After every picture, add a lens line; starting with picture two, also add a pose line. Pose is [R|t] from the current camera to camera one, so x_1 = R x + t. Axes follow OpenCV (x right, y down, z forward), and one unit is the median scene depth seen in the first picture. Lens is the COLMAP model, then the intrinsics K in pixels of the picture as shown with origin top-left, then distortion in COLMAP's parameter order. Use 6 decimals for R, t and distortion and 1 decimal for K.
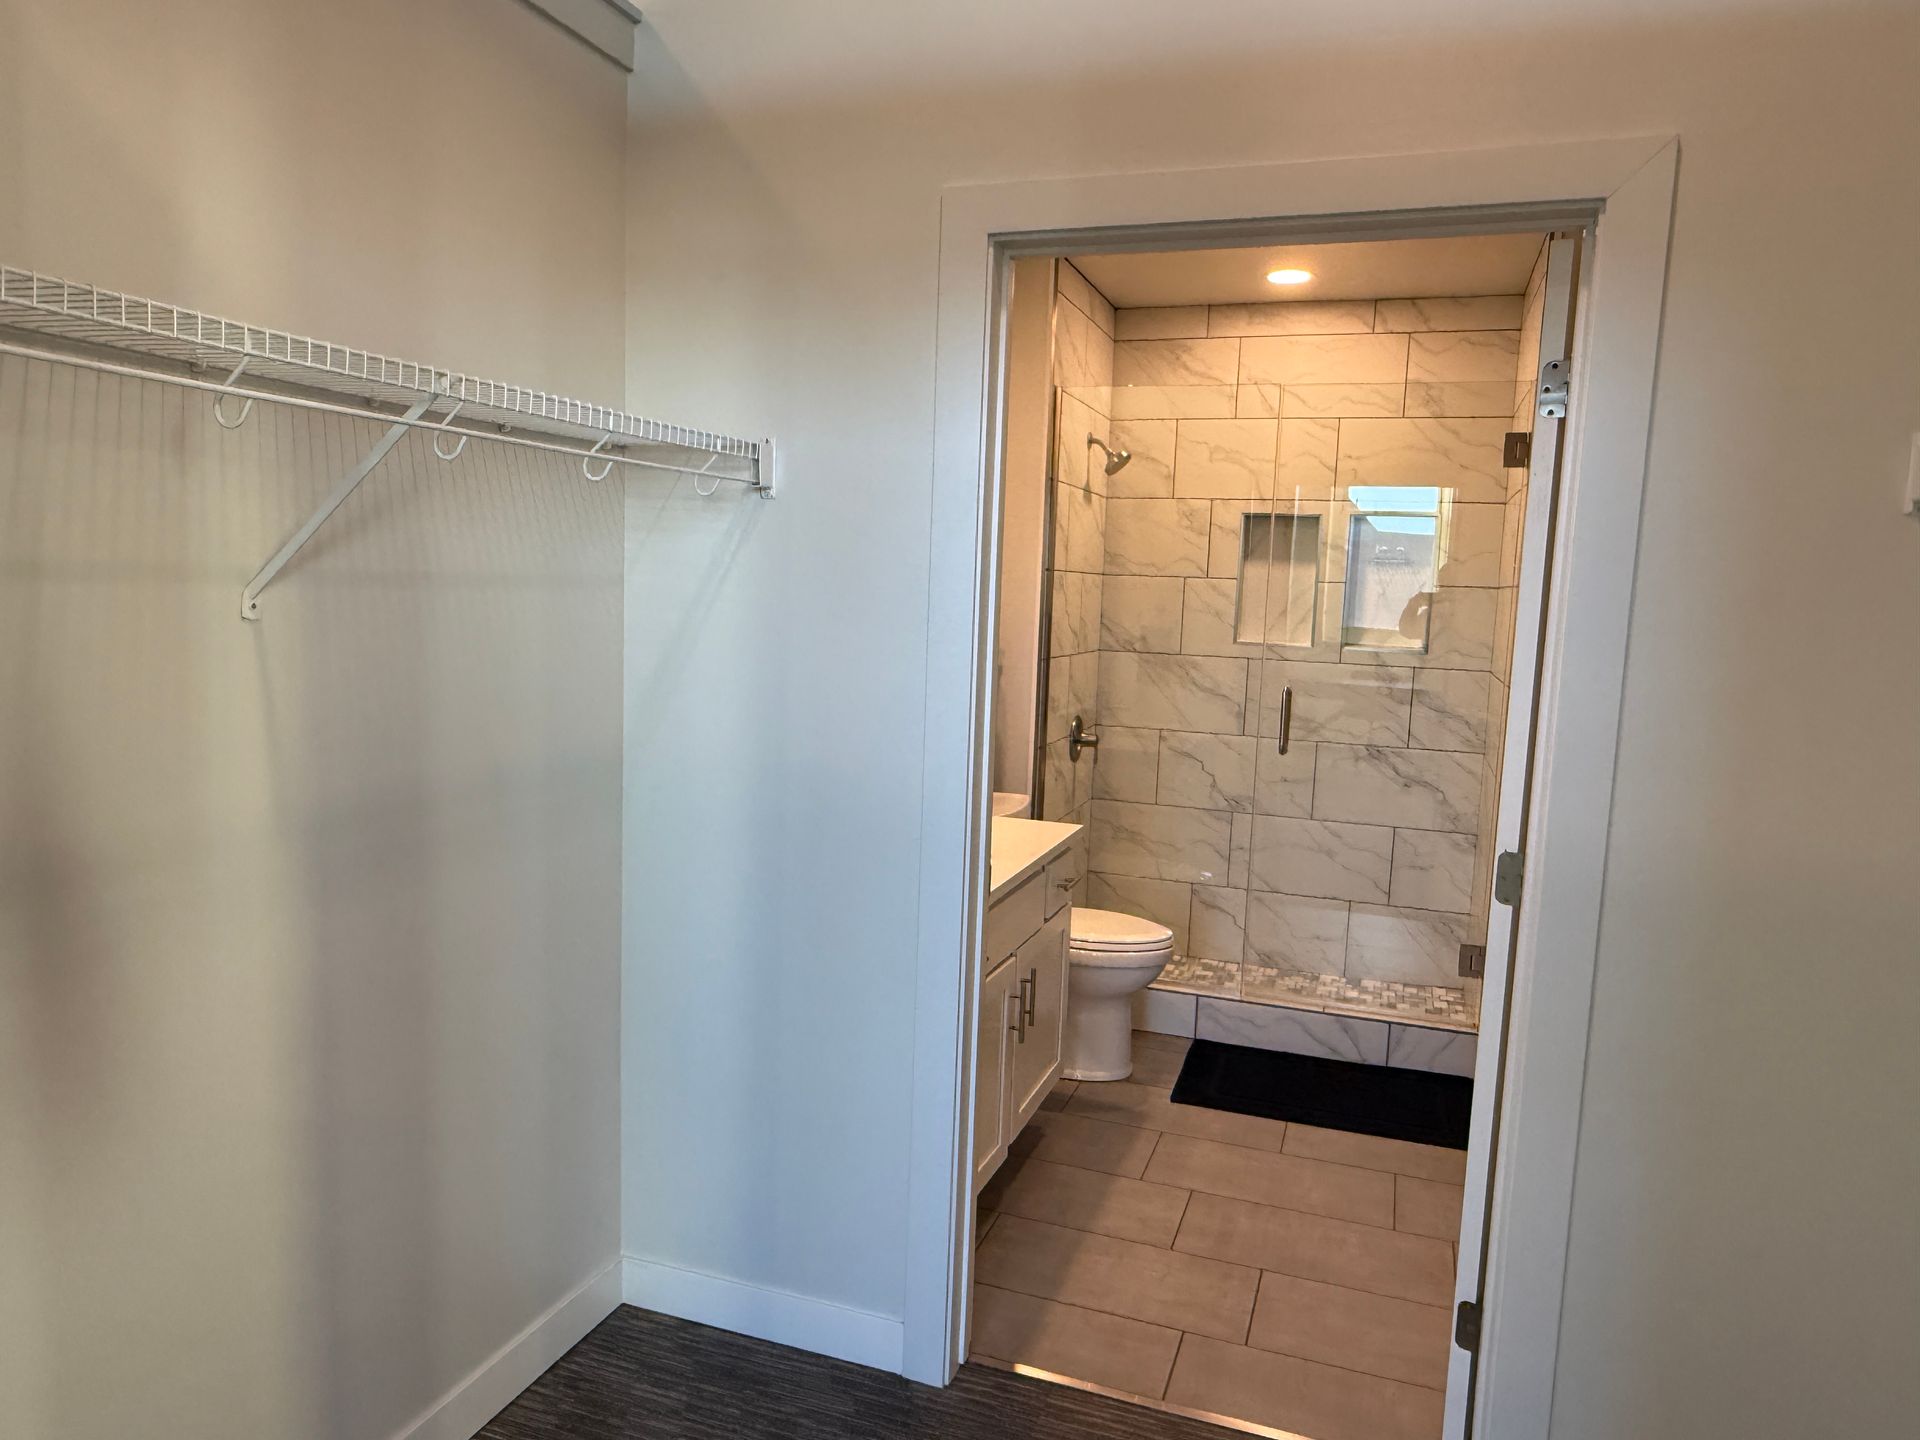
lens RADIAL K [[1248.8, 0, 960.0], [0, 1248.8, 720.0], [0, 0, 1]] dist [-0.001707, -0.000463]
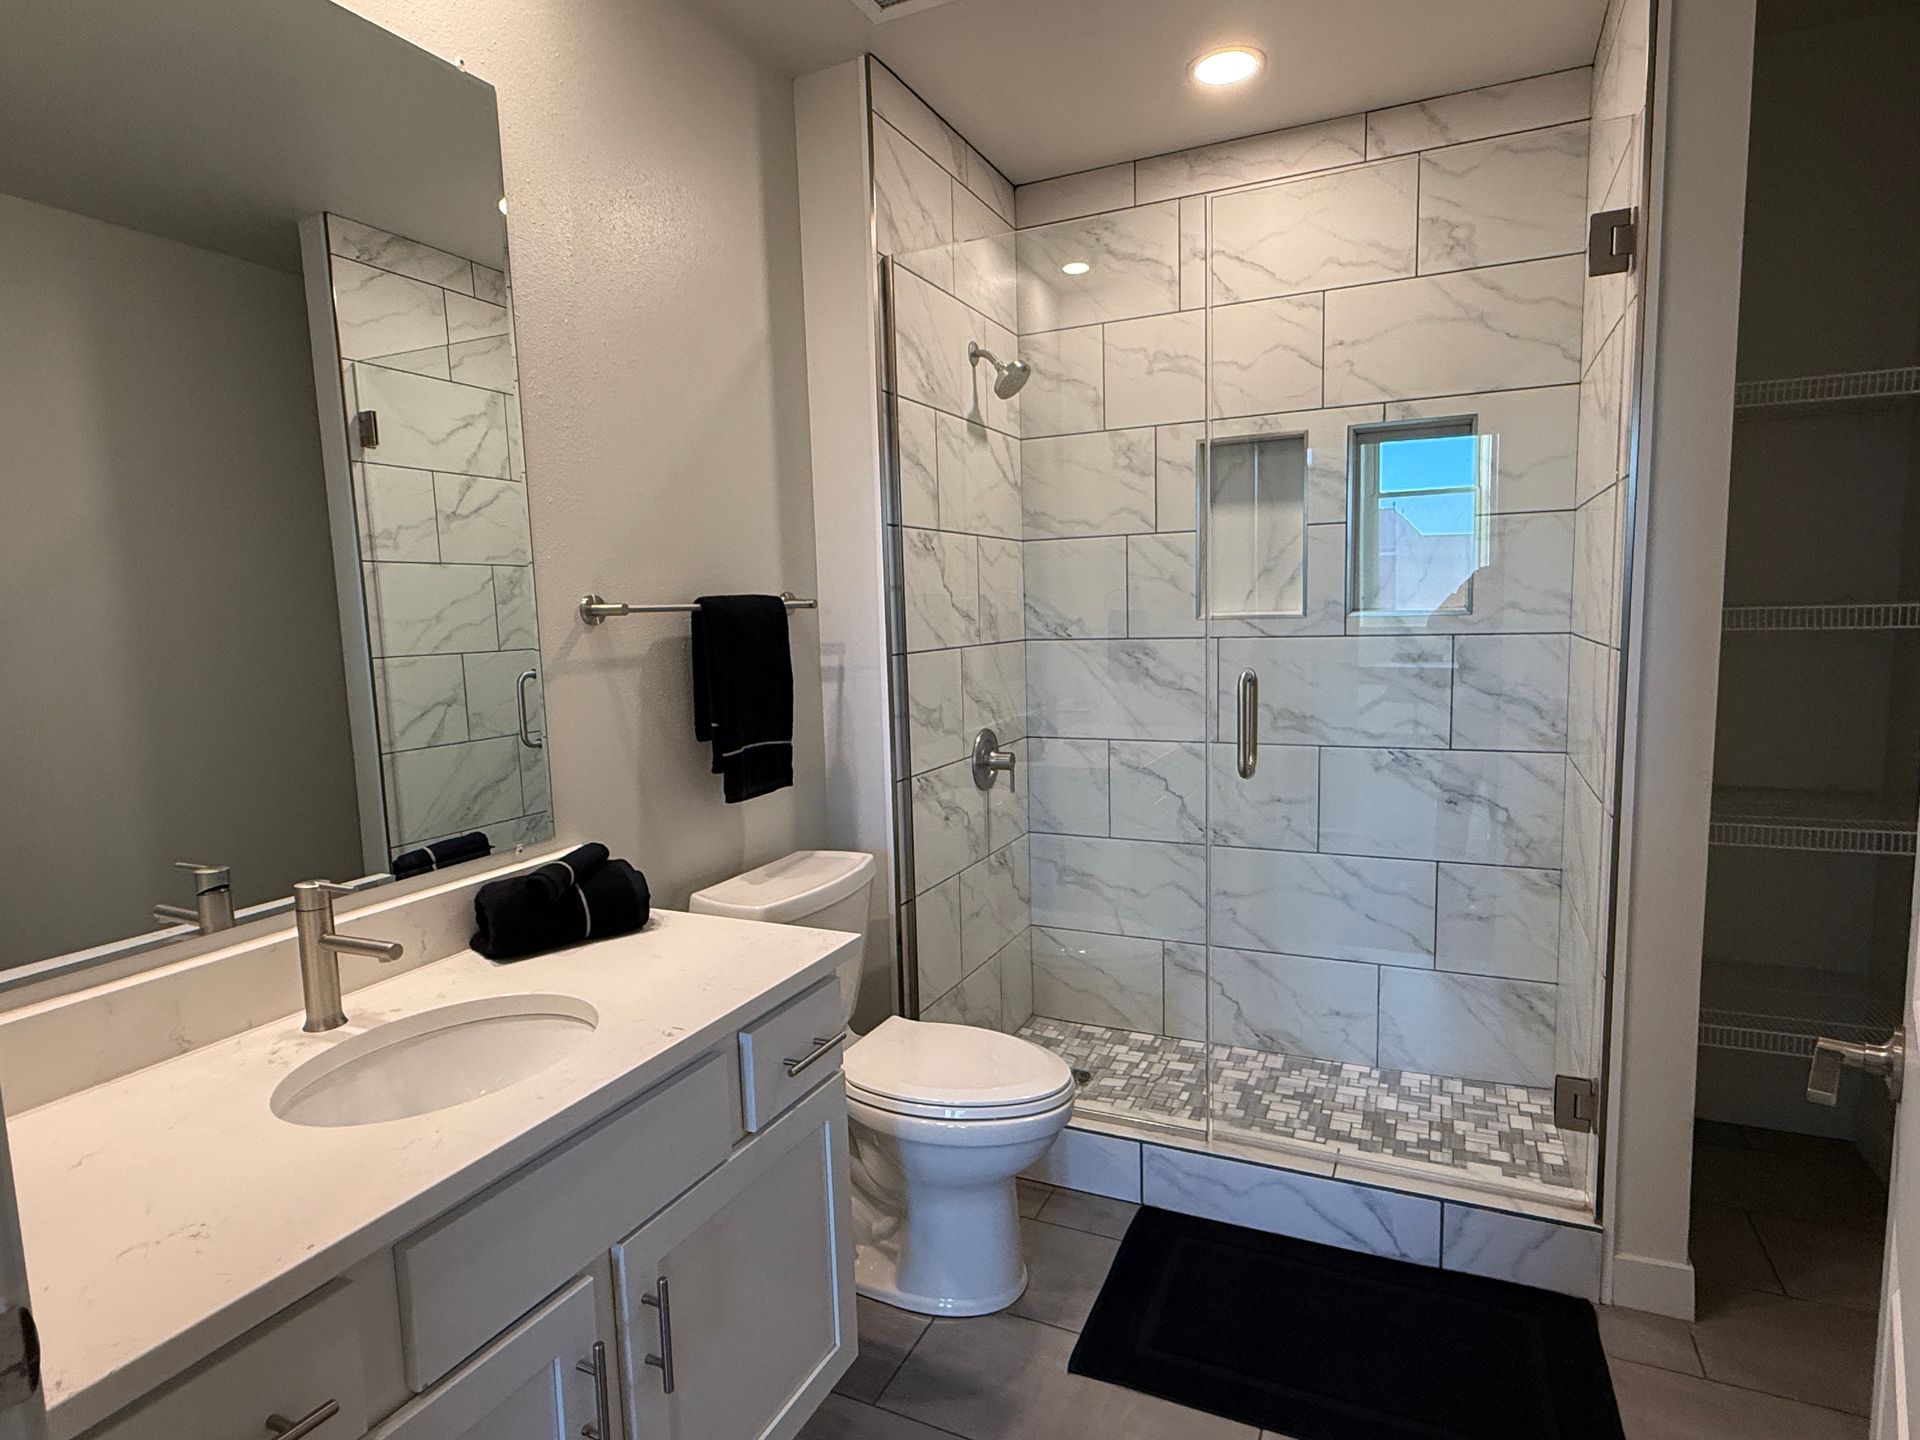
lens RADIAL K [[1032.4, 0, 960.0], [0, 1032.4, 720.0], [0, 0, 1]] dist [0.000499, 0.000403]
pose [[0.992885, -0.054618, -0.105810, 0.146045], [0.054378, 0.998507, -0.005149, -0.005978], [0.105933, -0.000641, 0.994373, 0.389883]]
